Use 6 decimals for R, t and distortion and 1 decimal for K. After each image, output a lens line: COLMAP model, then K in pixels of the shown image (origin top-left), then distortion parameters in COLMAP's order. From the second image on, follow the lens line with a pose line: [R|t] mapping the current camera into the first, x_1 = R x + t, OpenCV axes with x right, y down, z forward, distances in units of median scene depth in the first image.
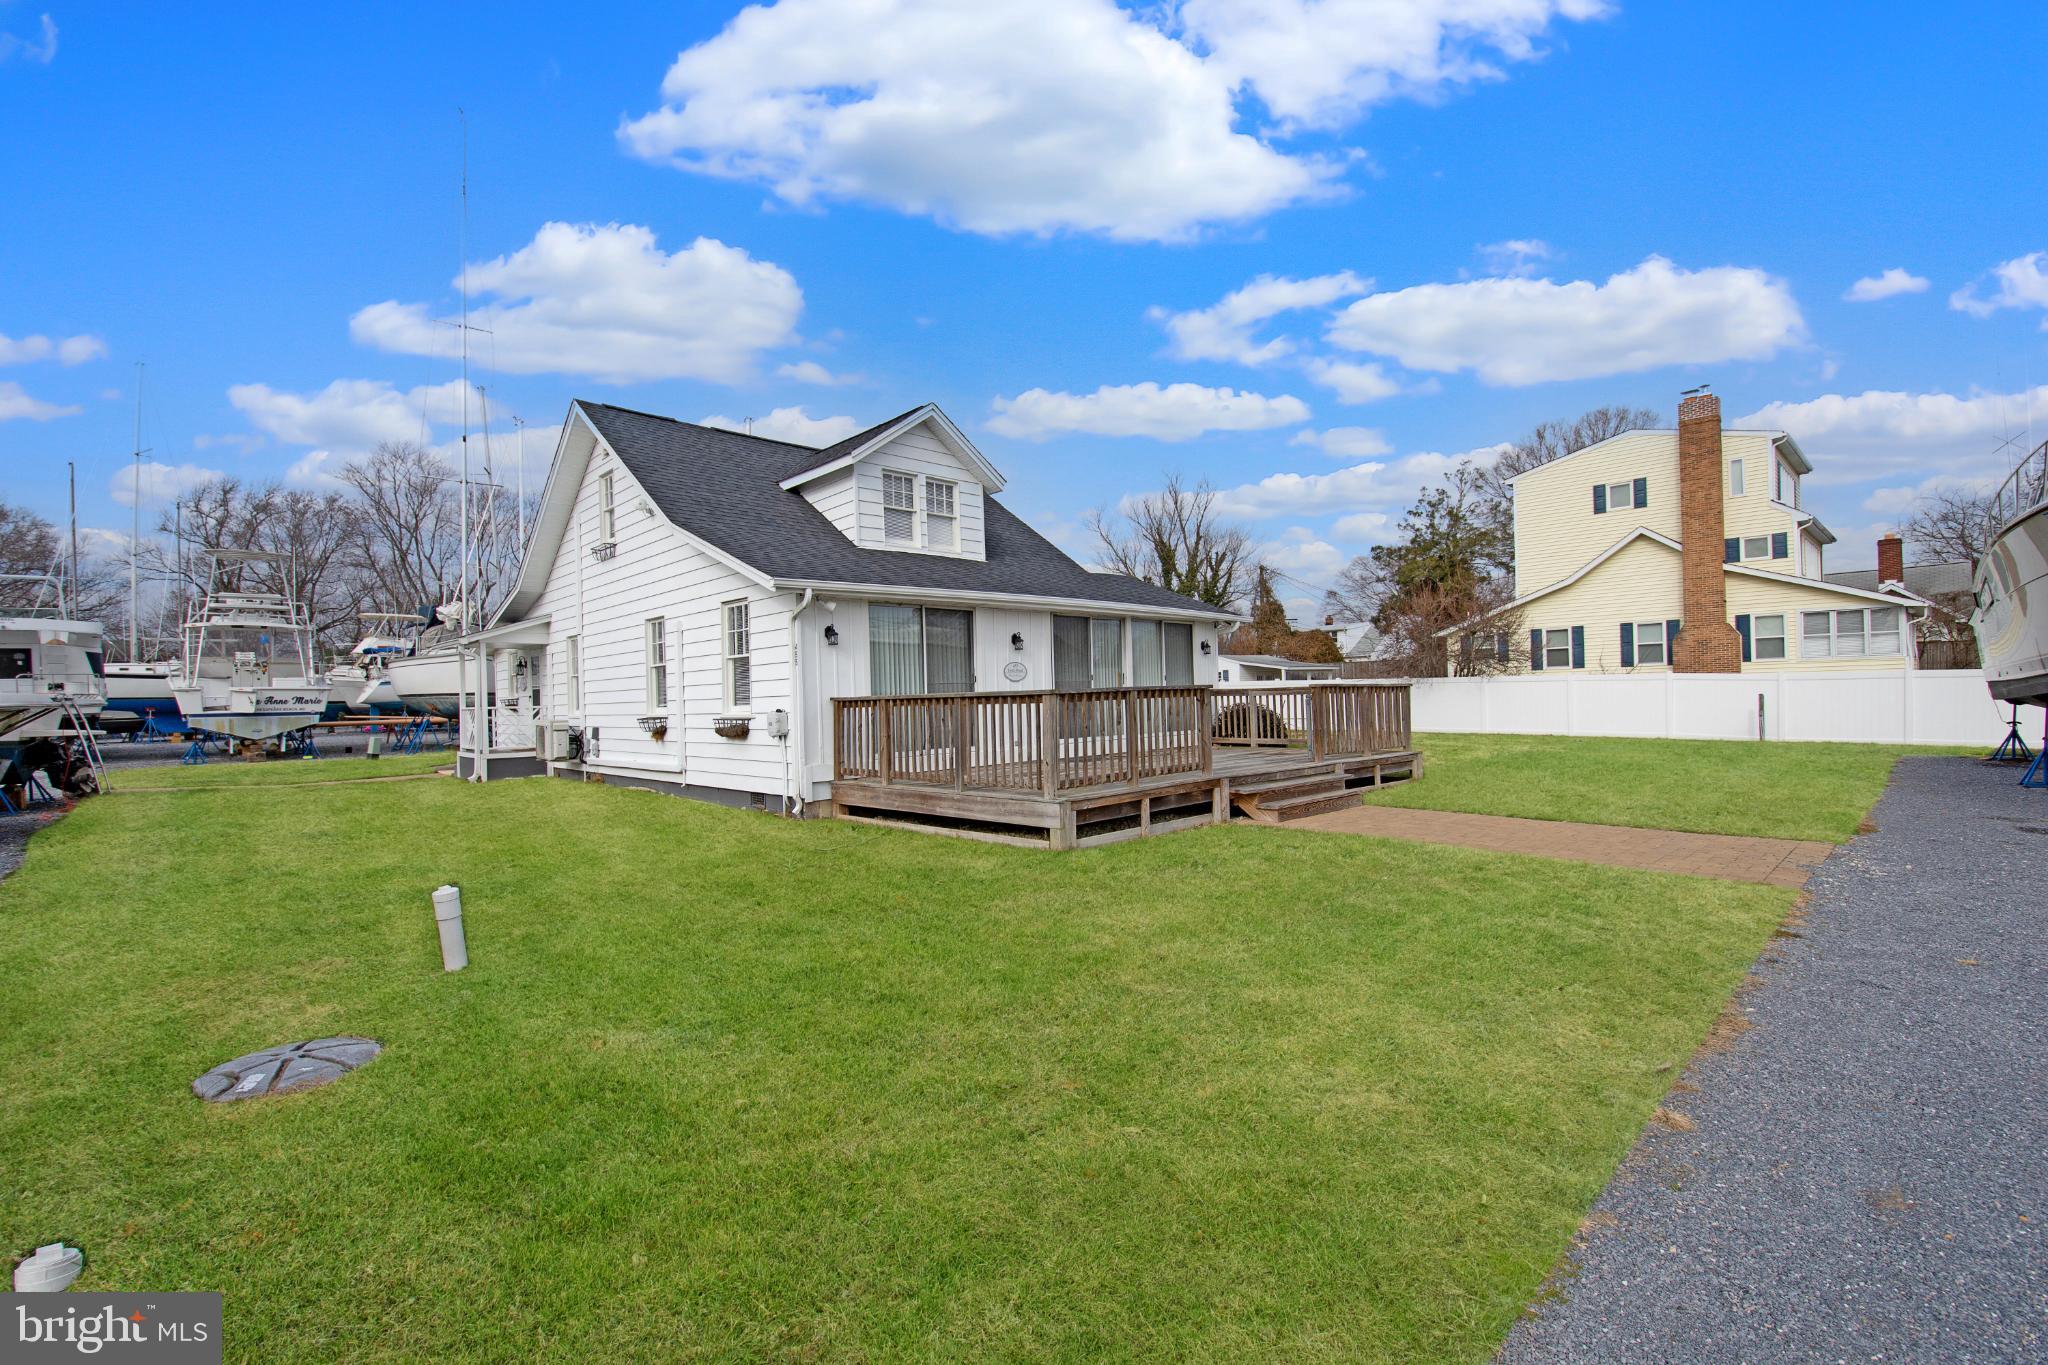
lens RADIAL K [[877.9, 0, 1024.0], [0, 877.9, 682.5], [0, 0, 1]] dist [-0.000141, 0.000054]
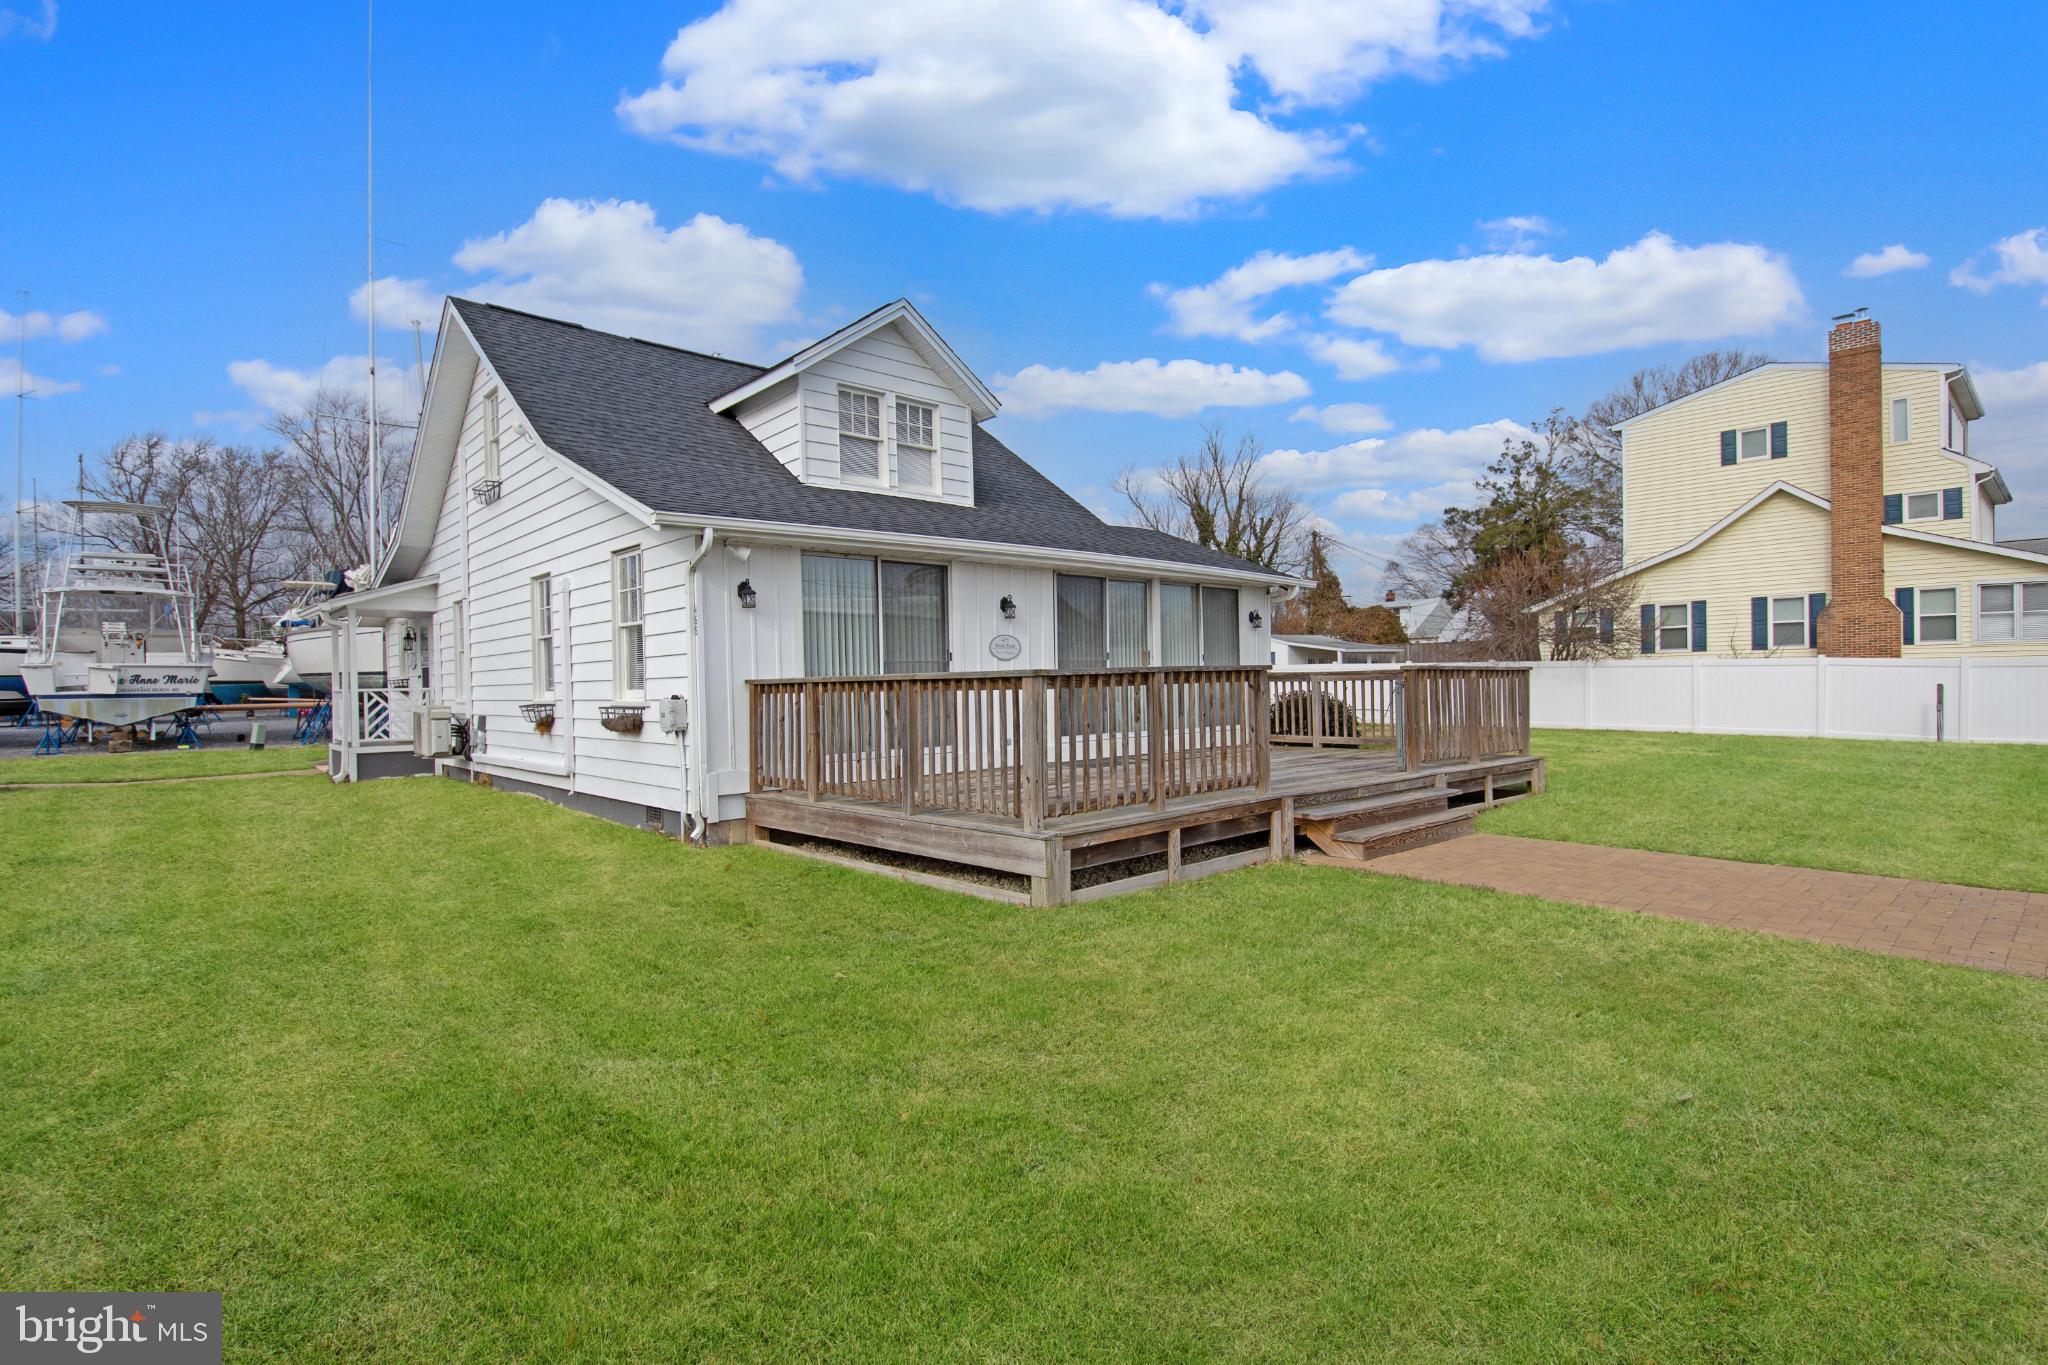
lens RADIAL K [[975.8, 0, 1024.0], [0, 975.8, 682.5], [0, 0, 1]] dist [-0.007424, -0.000751]
pose [[0.999778, 0.006878, -0.019915, 0.017456], [-0.006529, 0.999825, 0.017543, 0.002338], [0.020032, -0.017410, 0.999648, 0.118443]]
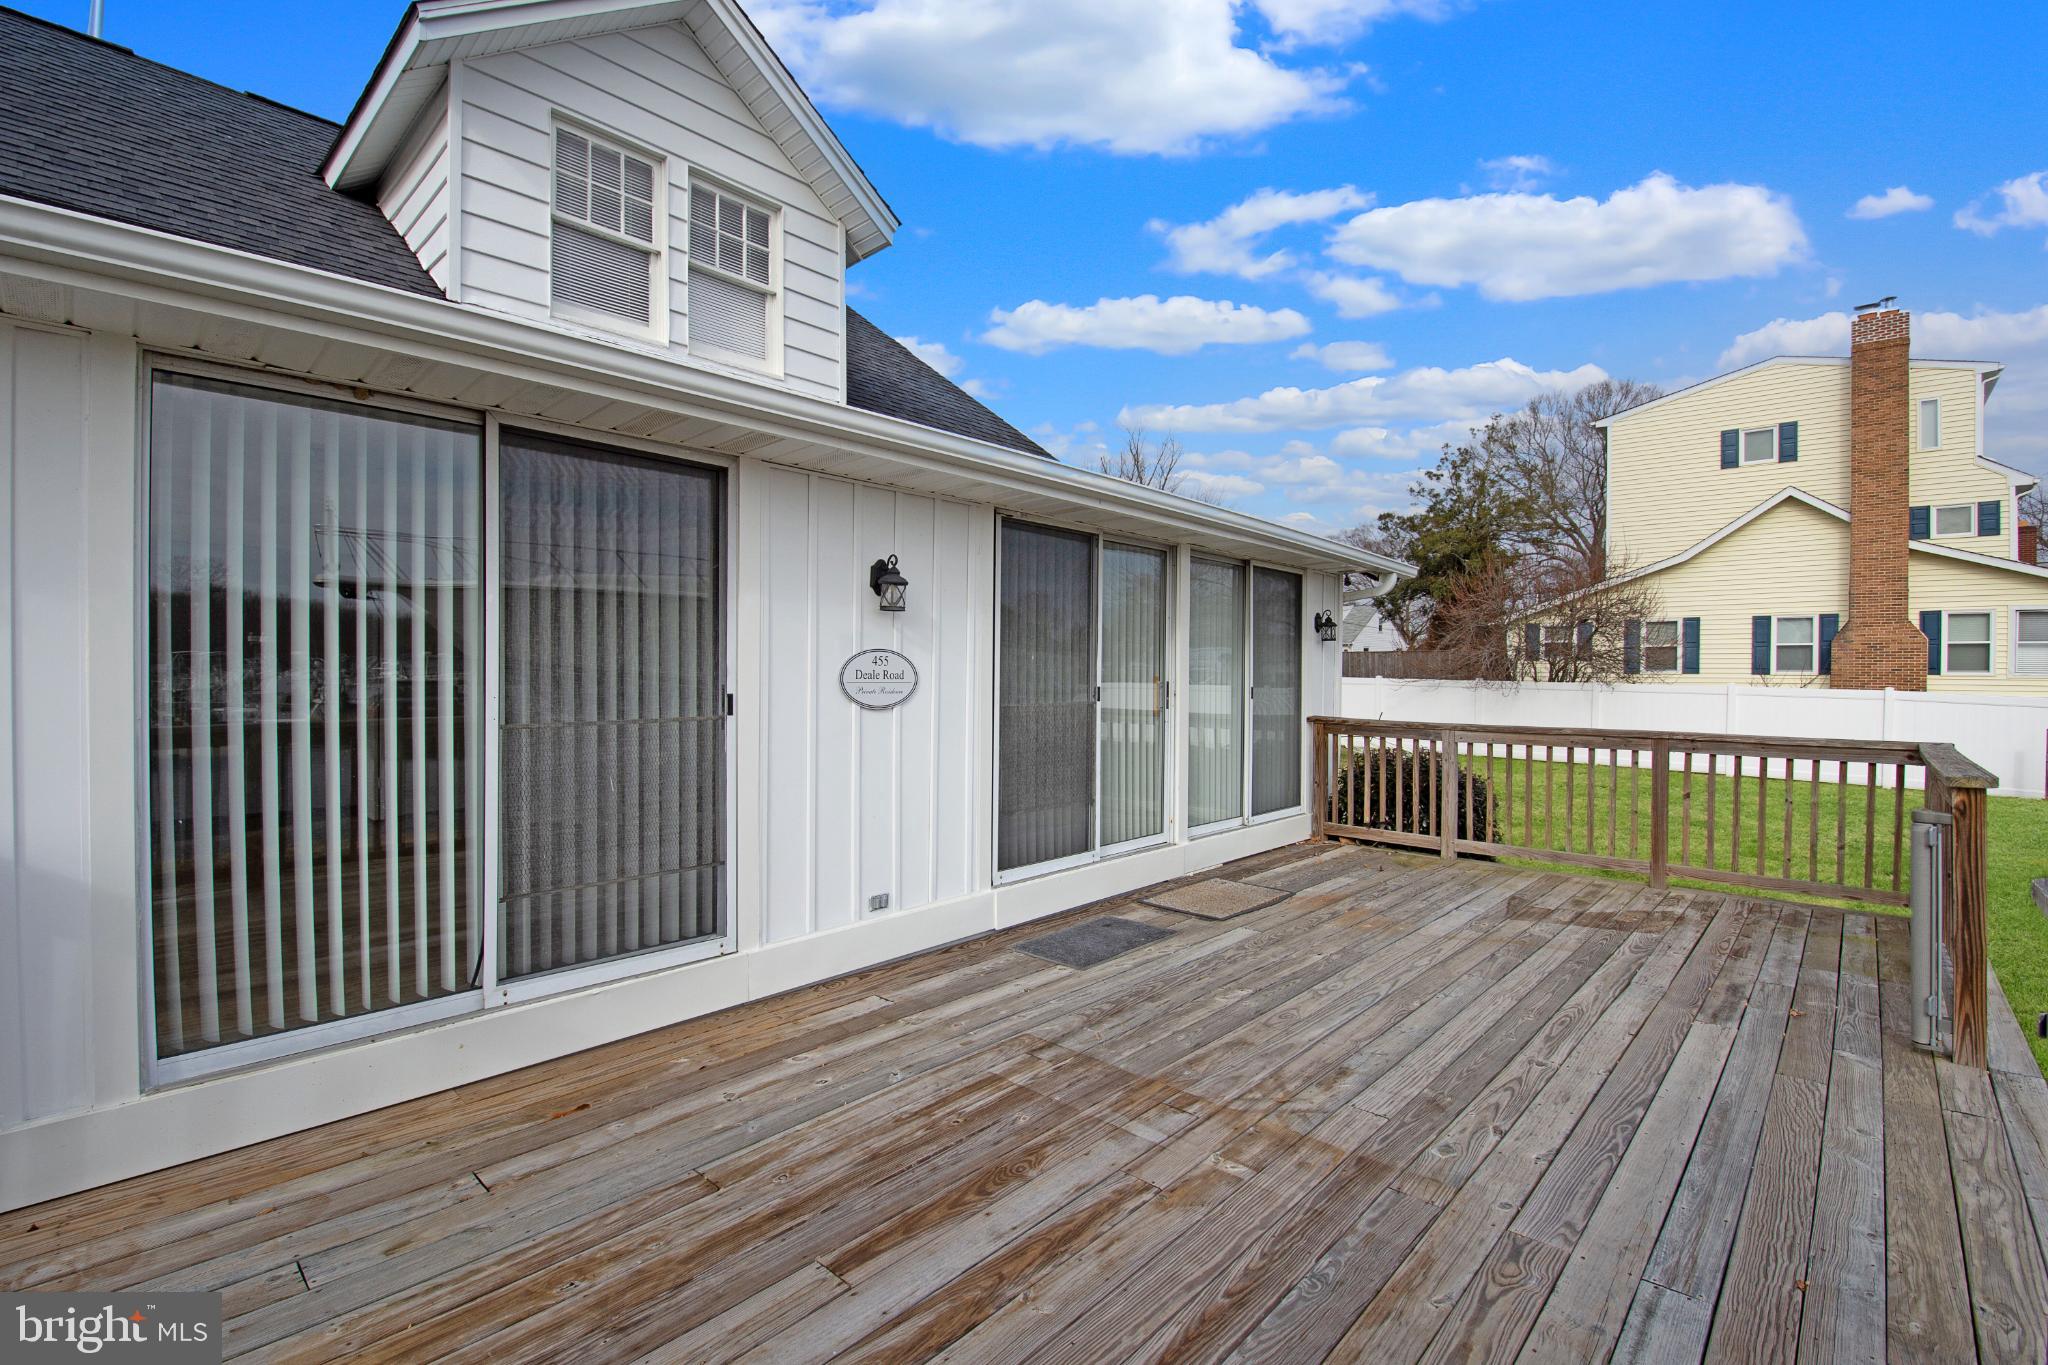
lens RADIAL K [[909.9, 0, 1024.0], [0, 909.9, 682.5], [0, 0, 1]] dist [-0.015393, -0.000060]
pose [[0.996944, 0.032082, 0.071226, 0.014650], [-0.033900, 0.999126, 0.024469, -0.015753], [-0.070379, -0.026809, 0.997160, 0.499221]]
